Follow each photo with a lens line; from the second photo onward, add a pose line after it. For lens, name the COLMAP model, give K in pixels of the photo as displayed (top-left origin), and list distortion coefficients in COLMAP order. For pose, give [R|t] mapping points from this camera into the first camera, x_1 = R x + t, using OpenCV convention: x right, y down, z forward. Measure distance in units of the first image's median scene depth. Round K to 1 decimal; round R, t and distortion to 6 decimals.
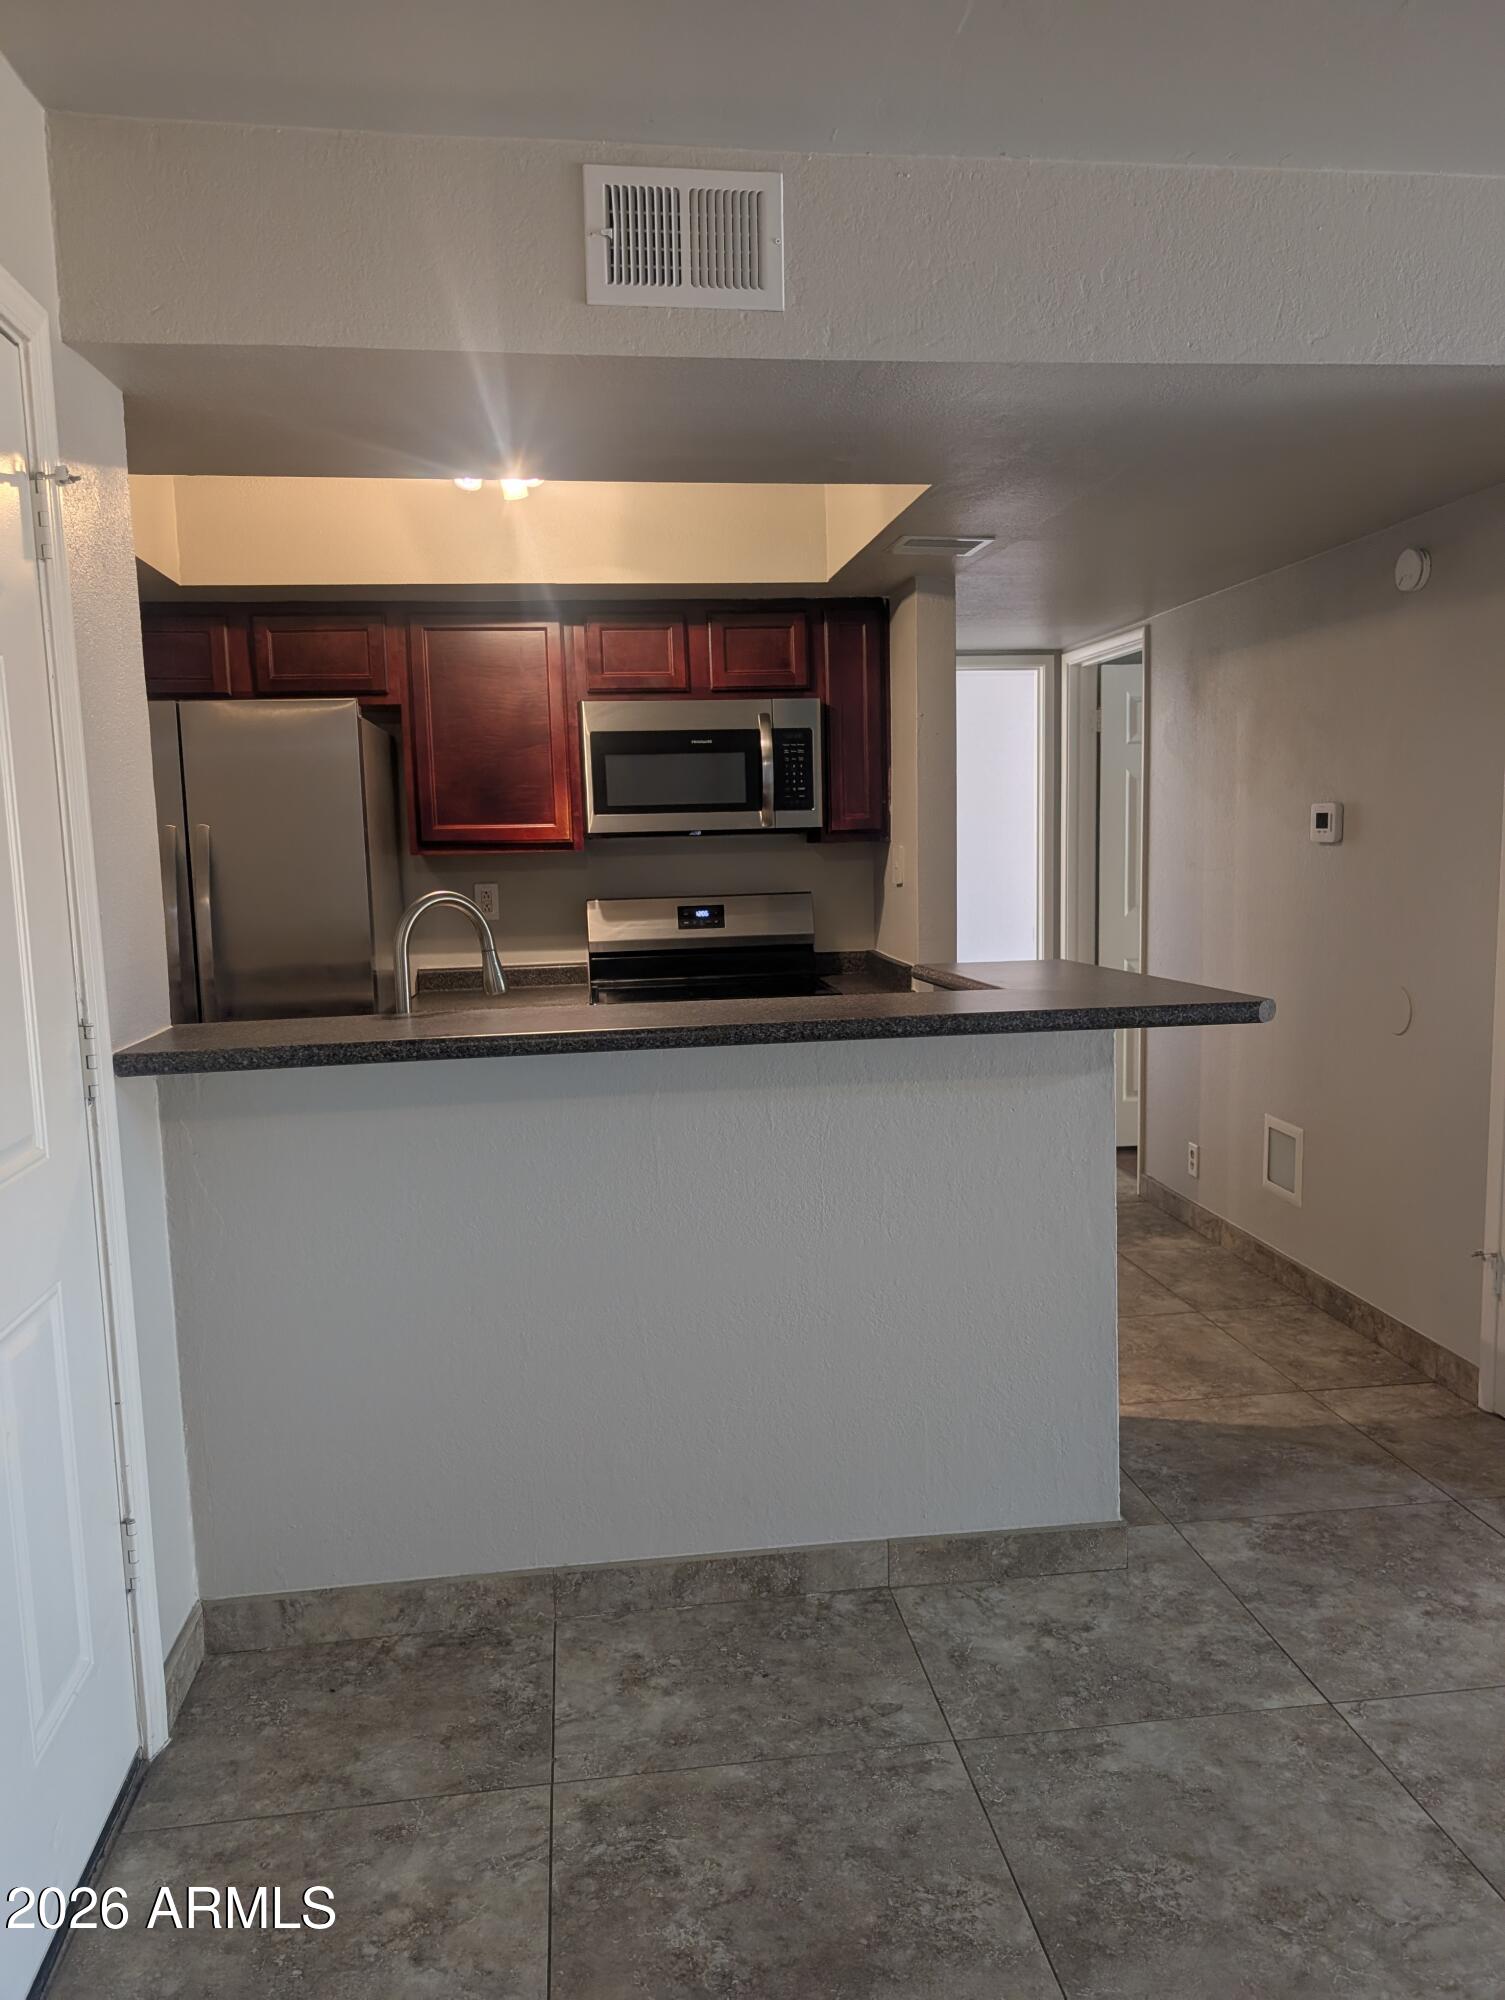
lens RADIAL K [[1434.6, 0, 770.1], [0, 1434.6, 1009.9], [0, 0, 1]] dist [0.018074, -0.014162]
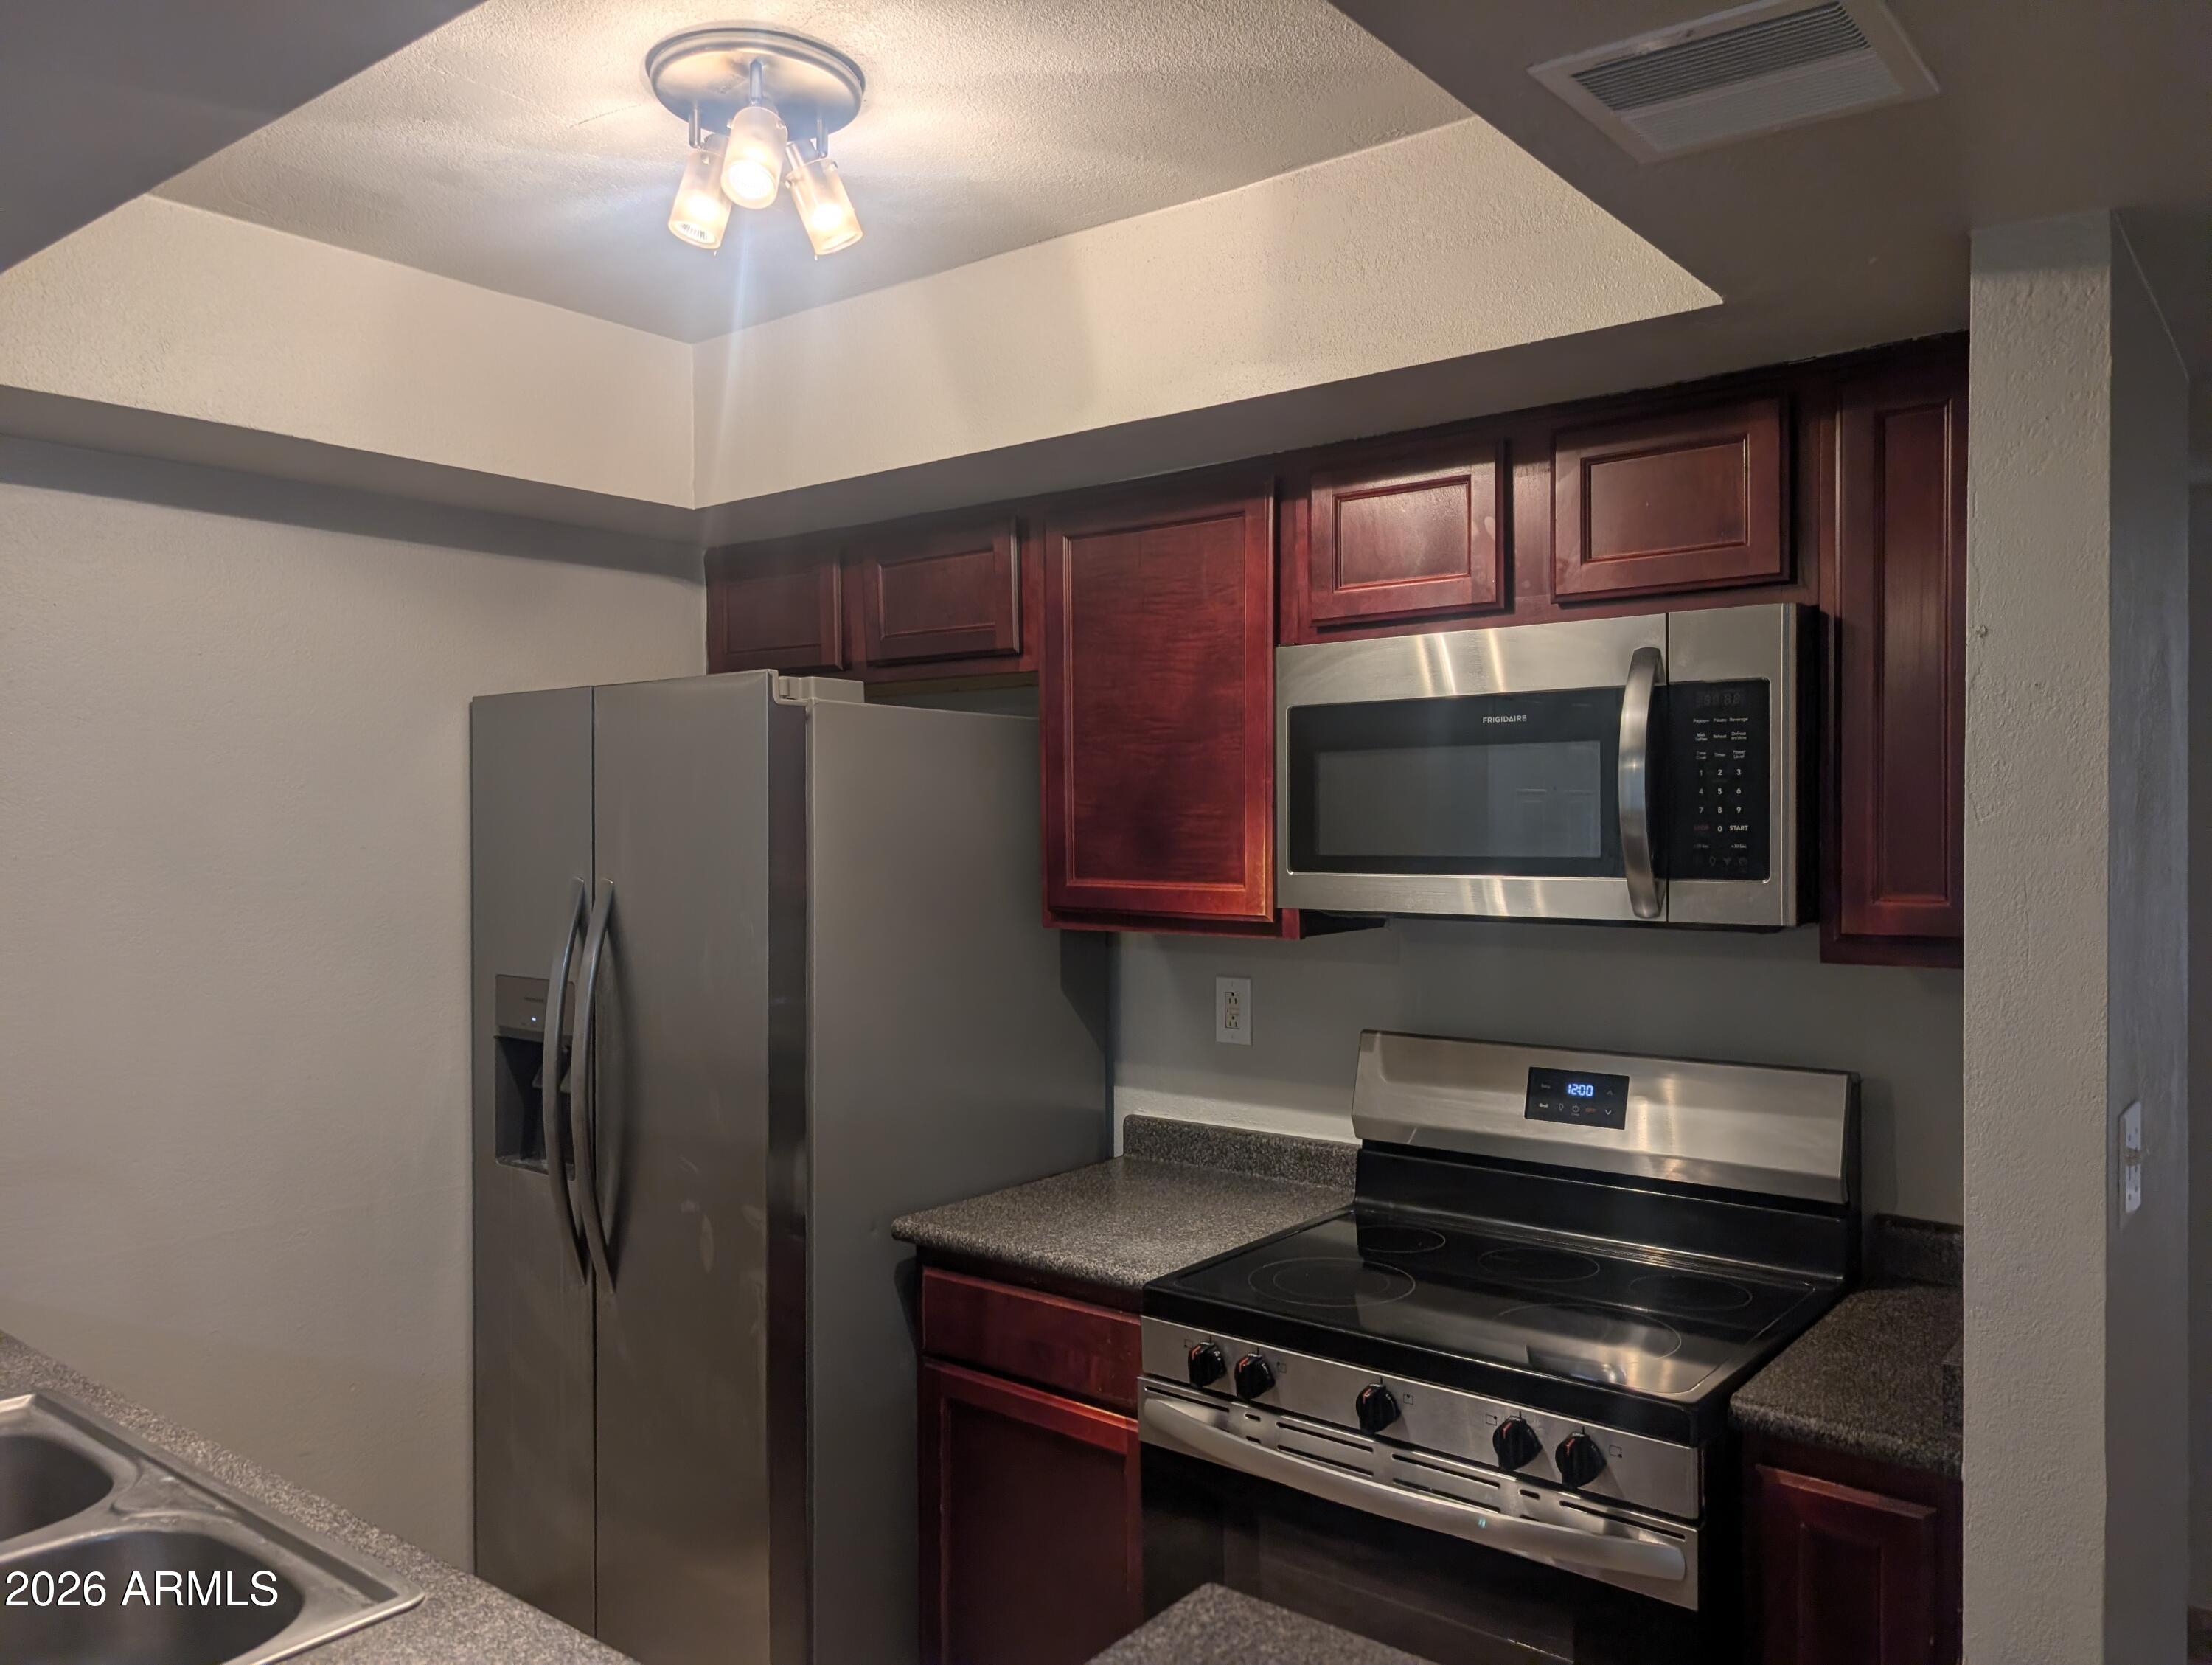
lens RADIAL K [[1603.1, 0, 1111.1], [0, 1603.1, 834.0], [0, 0, 1]] dist [0.029751, -0.025044]
pose [[0.692739, 0.028921, -0.720609, 0.225427], [-0.100275, 0.993353, -0.056529, -0.109758], [0.714184, 0.111419, 0.691034, 0.566381]]
